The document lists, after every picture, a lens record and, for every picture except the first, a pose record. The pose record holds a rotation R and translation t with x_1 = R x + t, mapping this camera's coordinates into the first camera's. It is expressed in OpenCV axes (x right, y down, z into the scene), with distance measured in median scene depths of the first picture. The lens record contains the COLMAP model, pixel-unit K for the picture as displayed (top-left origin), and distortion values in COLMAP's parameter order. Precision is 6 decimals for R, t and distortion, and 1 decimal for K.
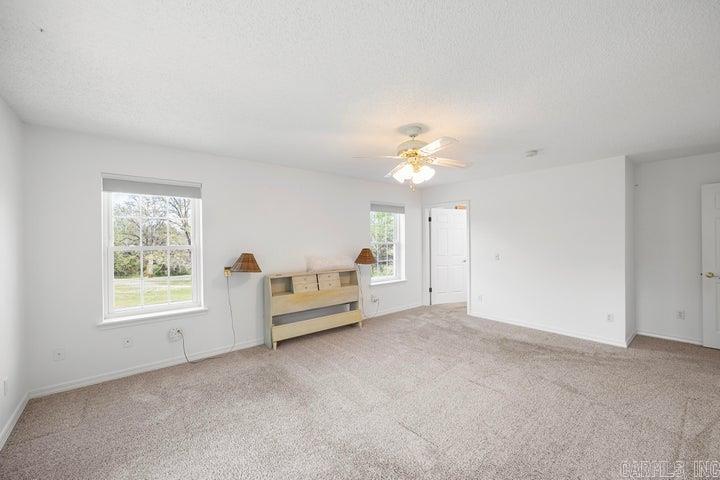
lens RADIAL K [[292.9, 0, 361.3], [0, 292.9, 235.5], [0, 0, 1]] dist [-0.000112, -0.000002]
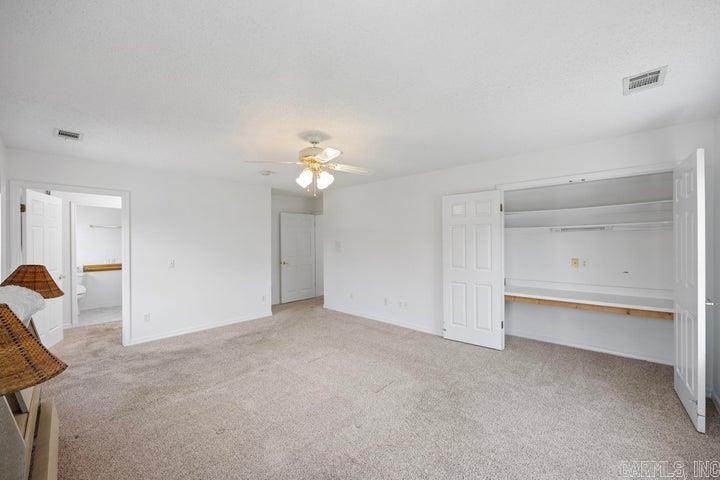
lens RADIAL K [[288.1, 0, 365.8], [0, 288.1, 242.1], [0, 0, 1]] dist [-0.000045, 0.000017]
pose [[-0.135031, 0.001935, 0.990840, -0.570577], [-0.008674, 0.999957, -0.003135, 0.005857], [-0.990803, -0.009018, -0.135008, 0.649637]]
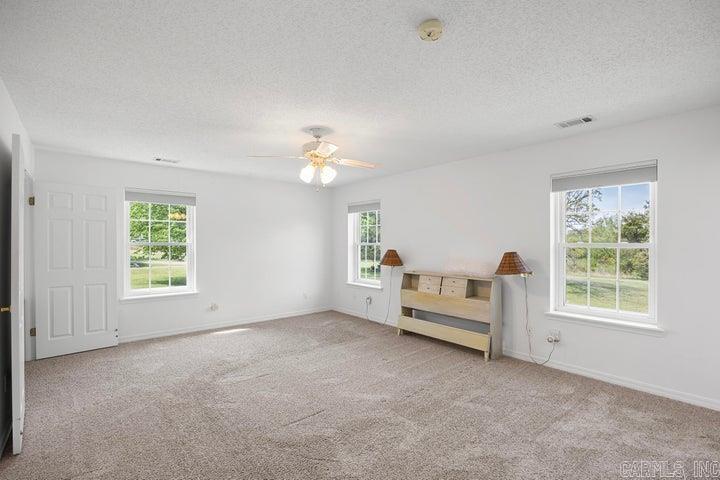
lens RADIAL K [[324.5, 0, 360.0], [0, 324.5, 240.0], [0, 0, 1]] dist [0.001685, 0.000212]
pose [[0.028026, 0.008178, -0.999574, 0.886536], [0.019732, 0.999767, 0.008733, 0.003714], [0.999412, -0.019968, 0.027858, 0.751982]]
